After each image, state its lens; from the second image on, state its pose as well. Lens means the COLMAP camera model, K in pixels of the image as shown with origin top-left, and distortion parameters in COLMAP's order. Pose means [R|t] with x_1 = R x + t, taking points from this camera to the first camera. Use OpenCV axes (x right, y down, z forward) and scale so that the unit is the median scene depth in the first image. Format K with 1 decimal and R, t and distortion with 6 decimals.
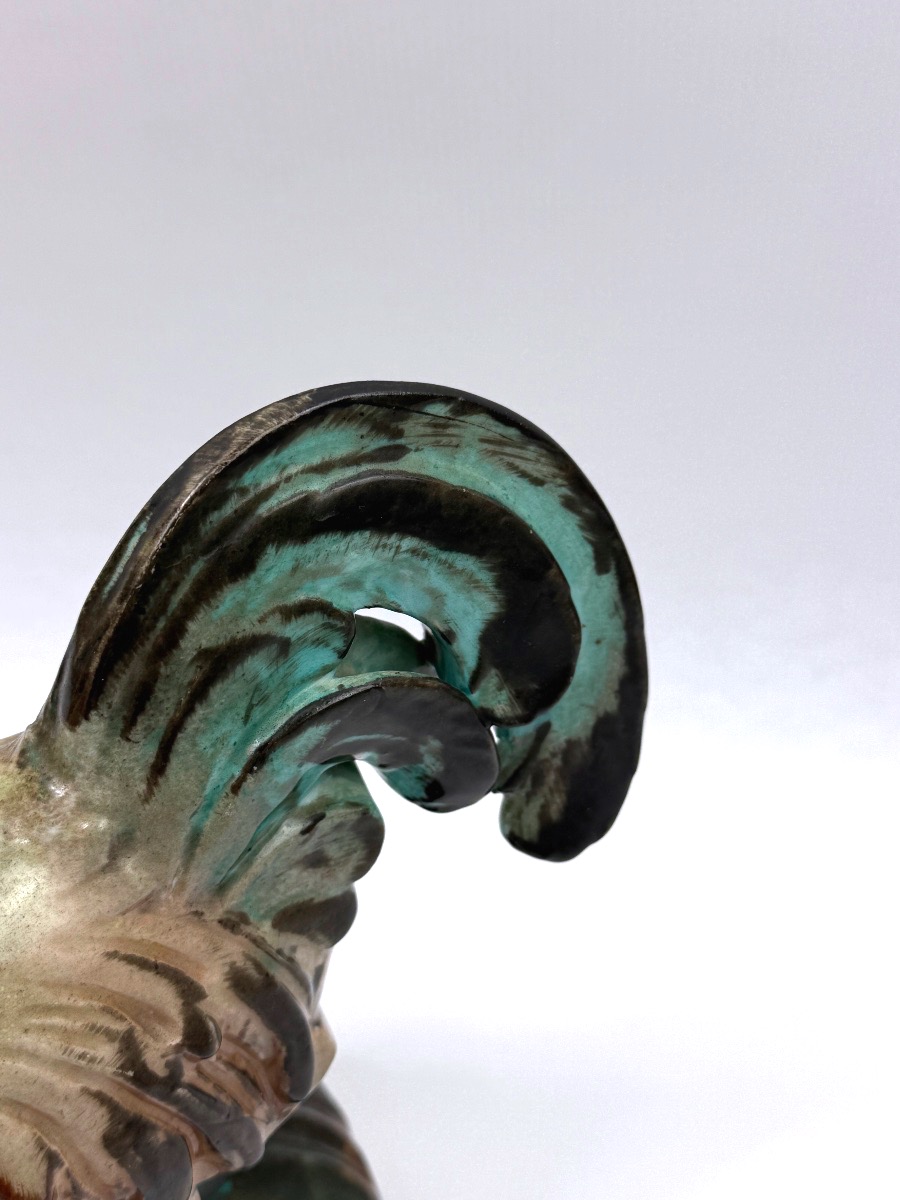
lens RADIAL K [[1461.9, 0, 450.0], [0, 1461.9, 600.0], [0, 0, 1]] dist [0.161391, -0.003690]
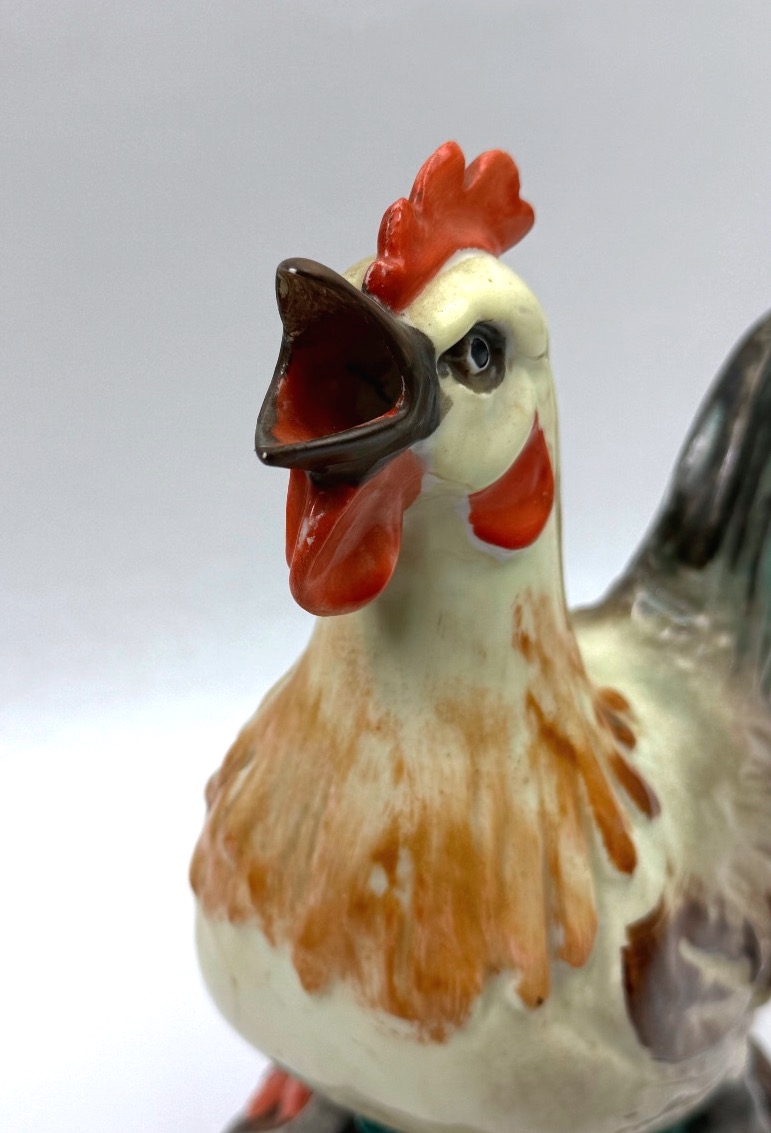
lens RADIAL K [[1481.9, 0, 385.5], [0, 1481.9, 566.5], [0, 0, 1]] dist [0.016666, 0.031856]
pose [[0.924927, -0.151699, 0.348565, -0.969847], [0.198277, 0.974837, -0.101876, 0.160407], [-0.324339, 0.163340, 0.931732, -0.169054]]
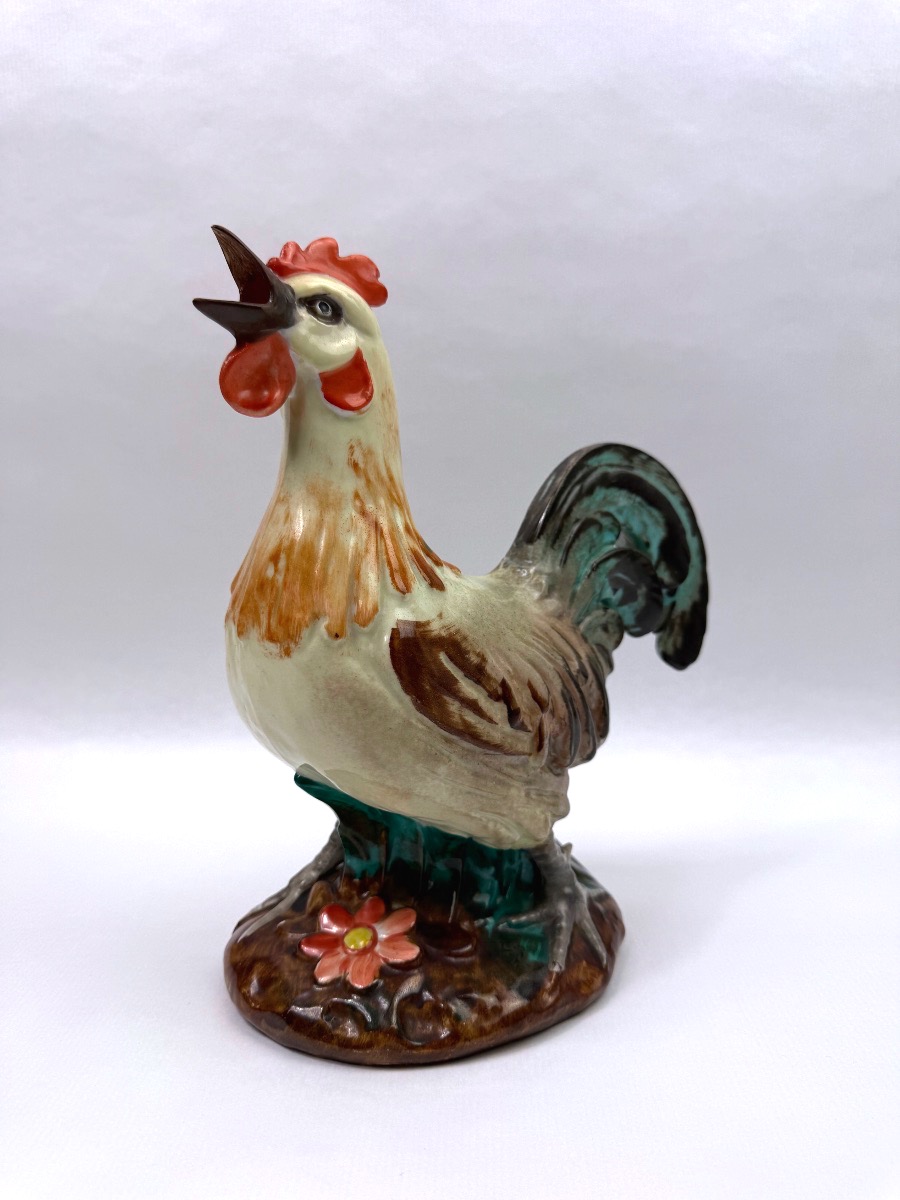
lens RADIAL K [[852.4, 0, 450.0], [0, 852.4, 600.0], [0, 0, 1]] dist [0.001950, 0.000043]
pose [[0.989707, 0.019455, 0.141777, -0.593465], [0.044181, 0.900780, -0.432022, 0.794919], [-0.136115, 0.433839, 0.890649, -0.260947]]
